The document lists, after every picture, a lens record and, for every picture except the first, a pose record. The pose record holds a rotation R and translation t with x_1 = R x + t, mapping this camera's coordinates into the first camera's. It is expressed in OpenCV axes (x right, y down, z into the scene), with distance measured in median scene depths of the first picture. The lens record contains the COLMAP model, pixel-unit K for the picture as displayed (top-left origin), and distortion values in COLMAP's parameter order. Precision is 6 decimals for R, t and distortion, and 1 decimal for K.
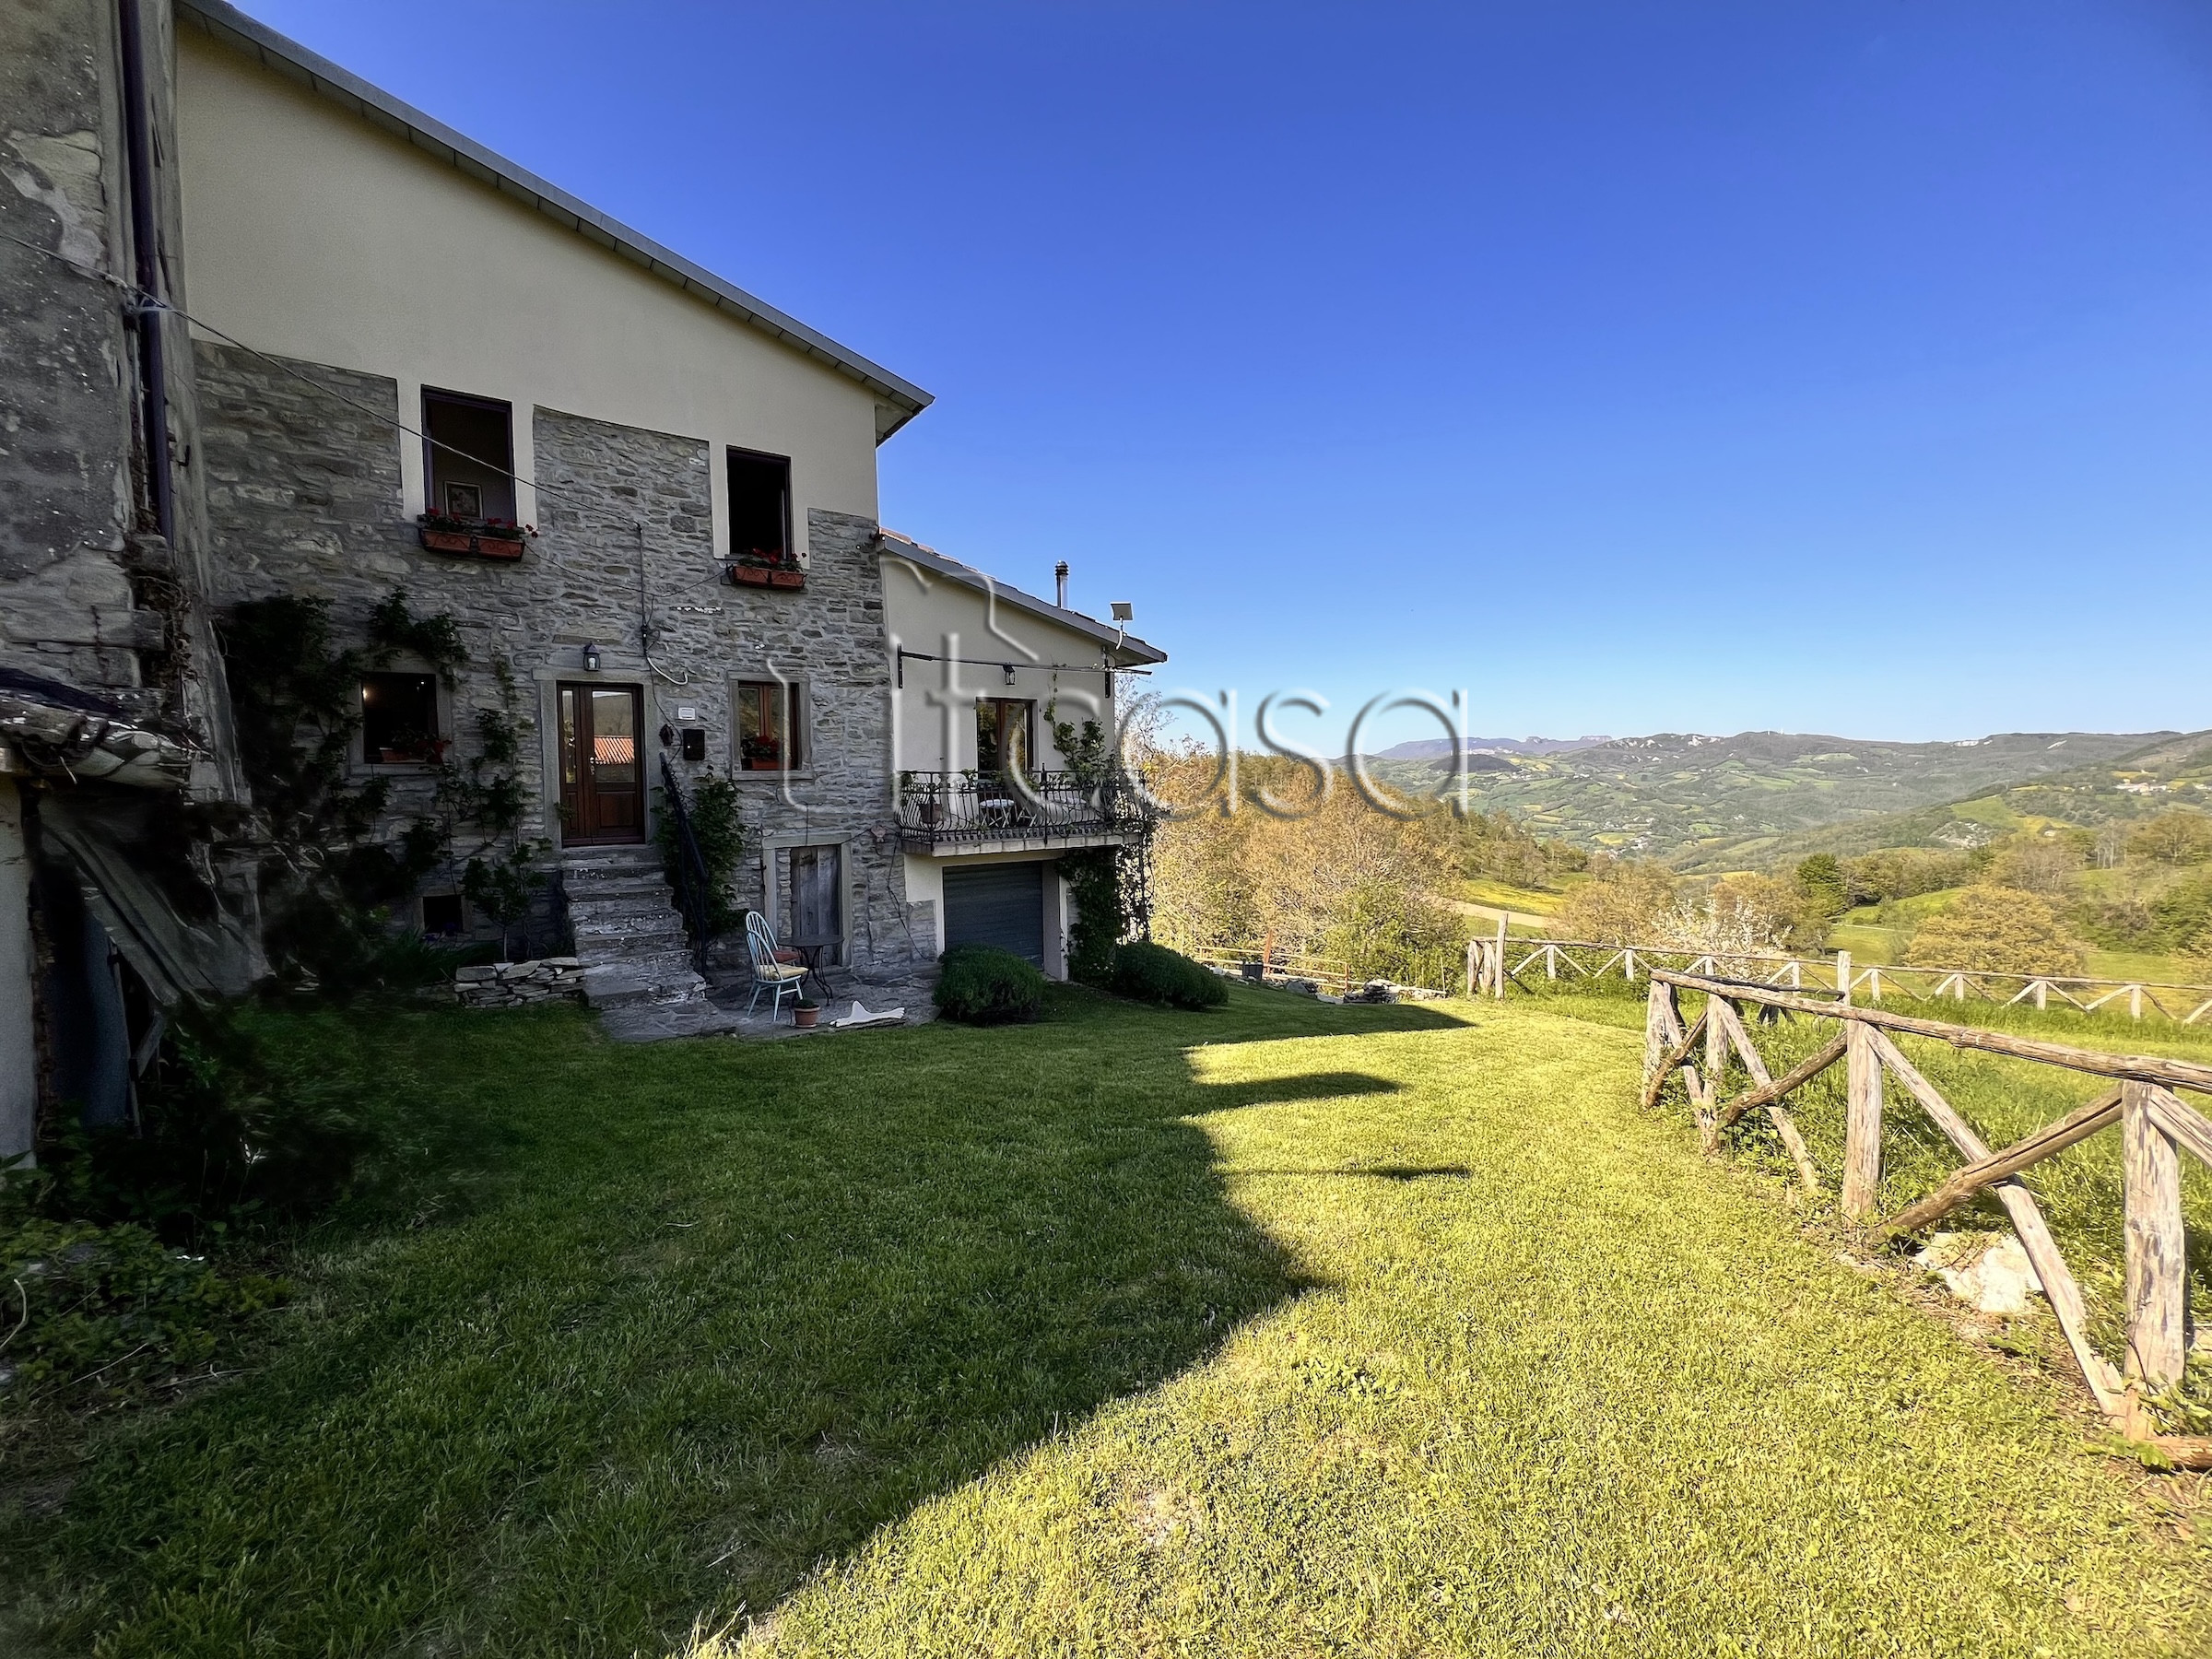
lens RADIAL K [[887.9, 0, 1102.1], [0, 887.9, 820.1], [0, 0, 1]] dist [-0.001463, 0.000375]
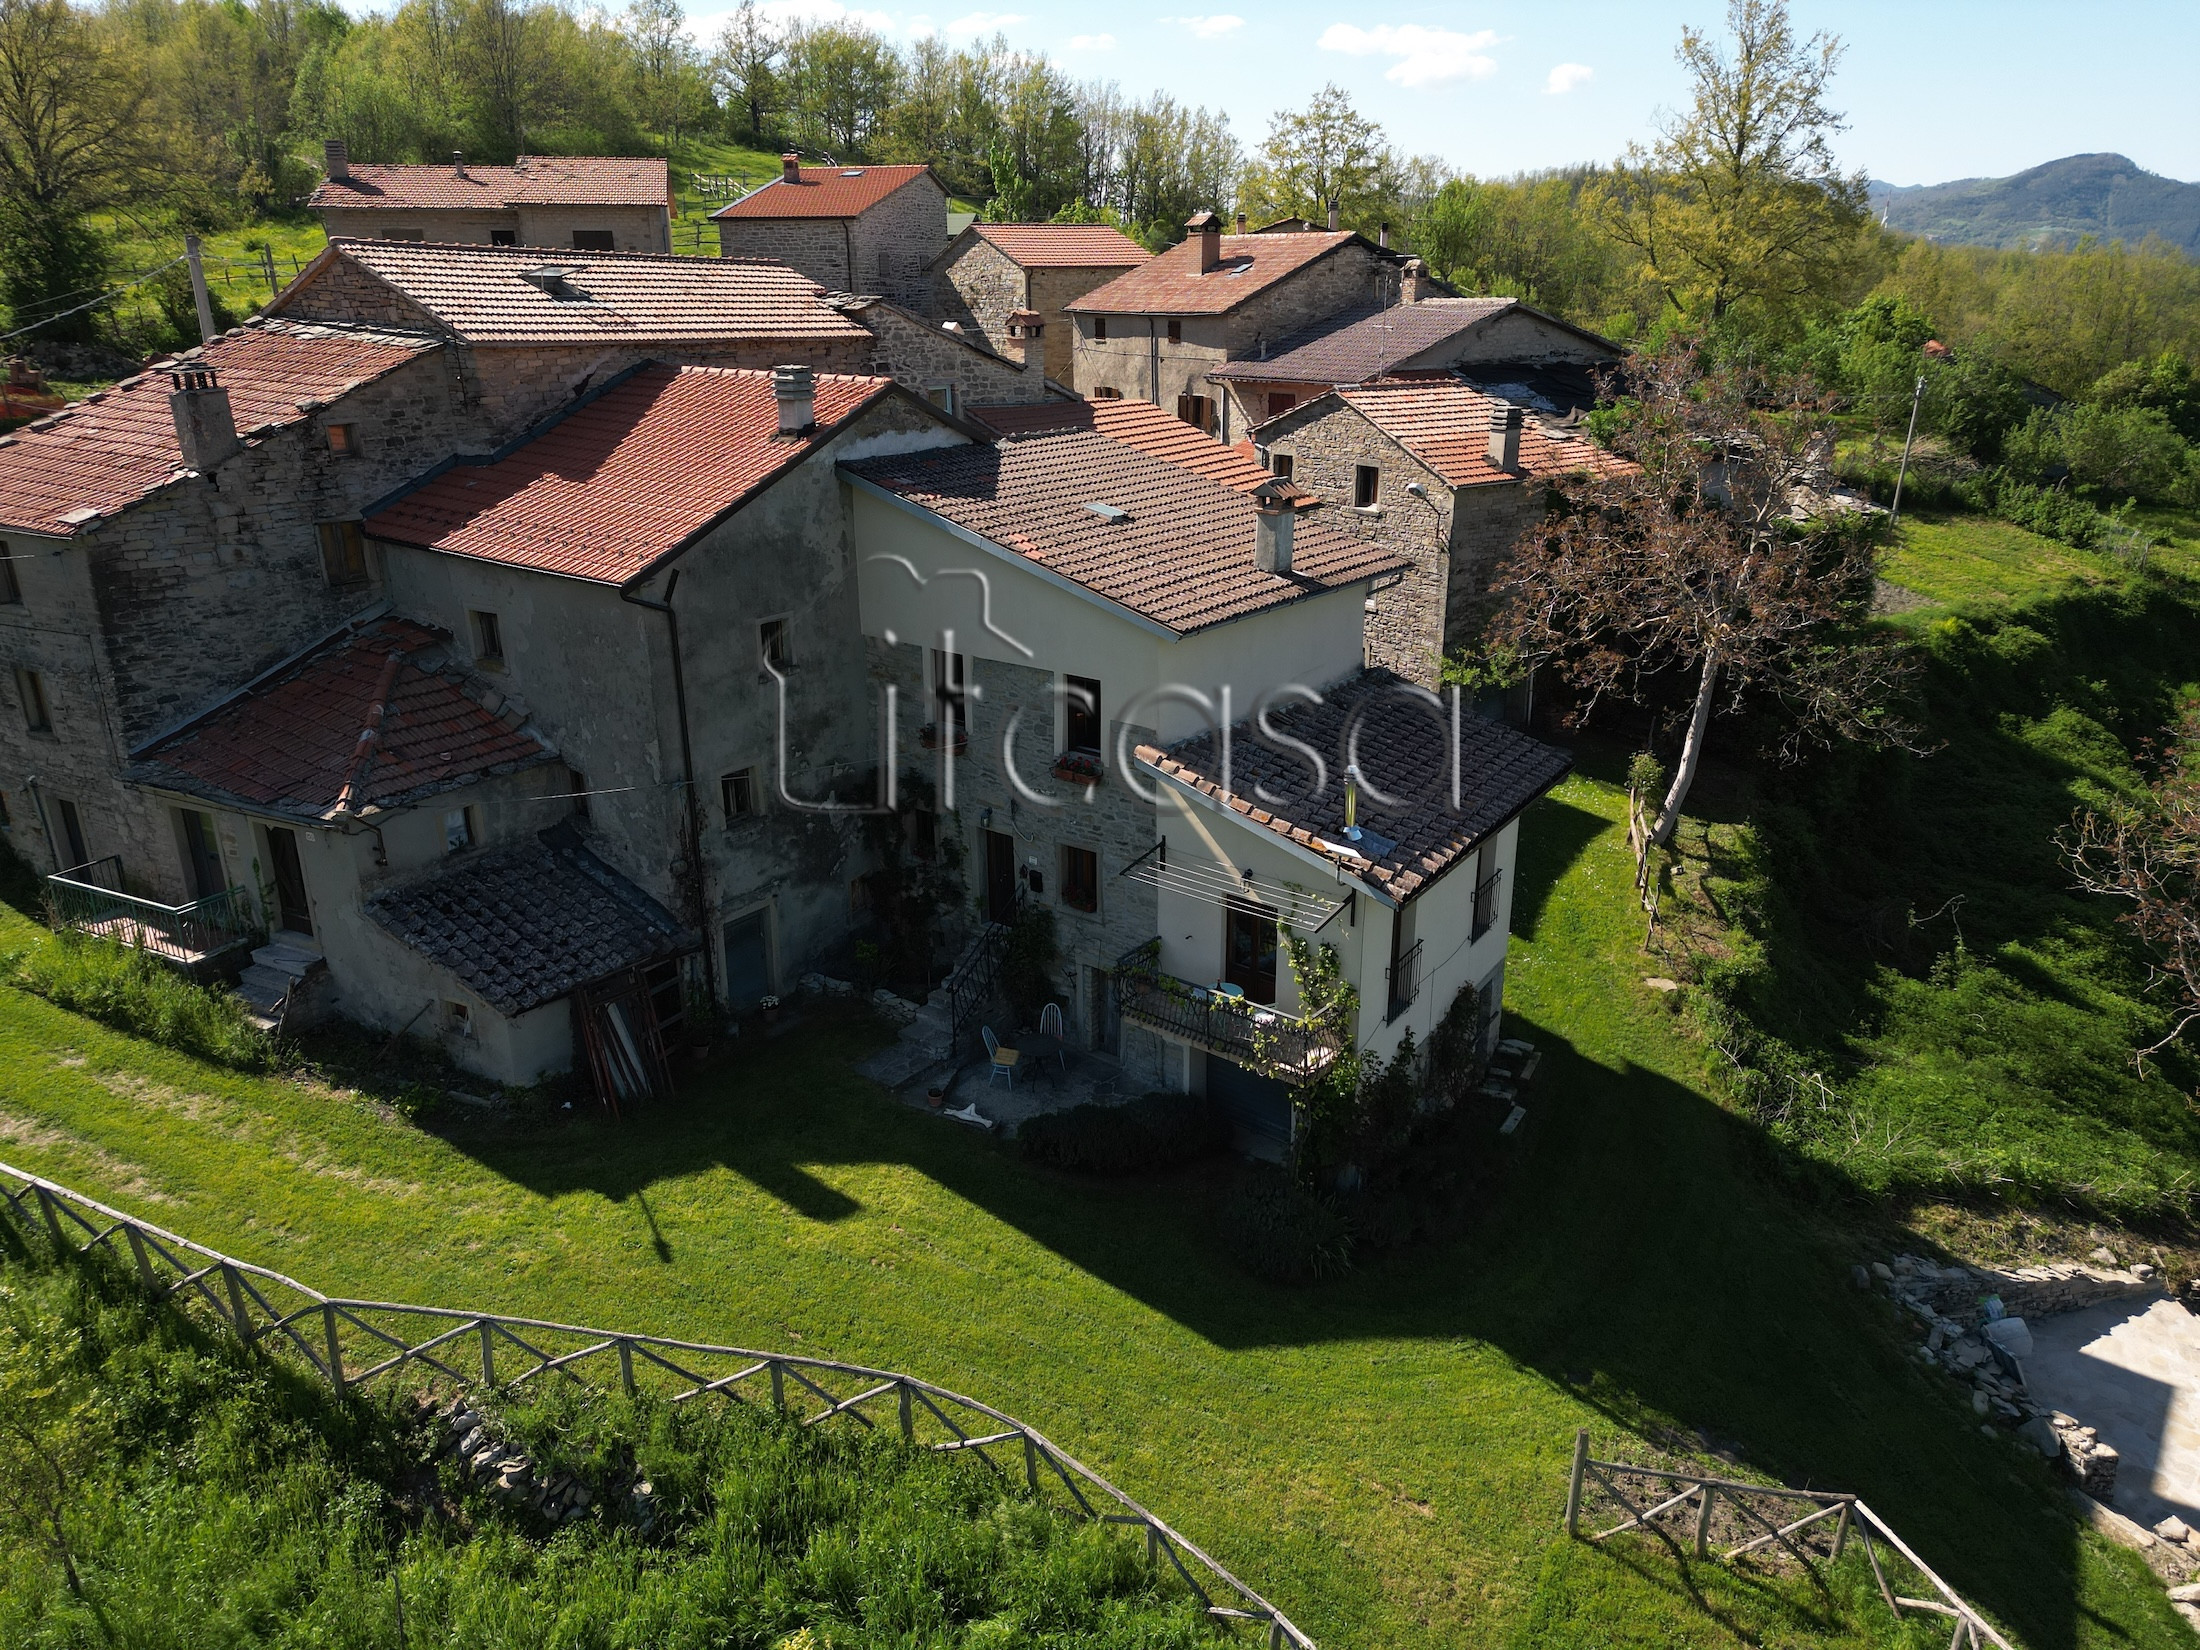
lens RADIAL K [[1519.3, 0, 1097.0], [0, 1519.3, 824.2], [0, 0, 1]] dist [0.061900, -0.057364]
pose [[0.266877, 0.333216, -0.904292, 1.747247], [-0.044804, 0.941600, 0.333740, -0.994002], [0.962688, -0.048552, 0.266221, 0.457377]]
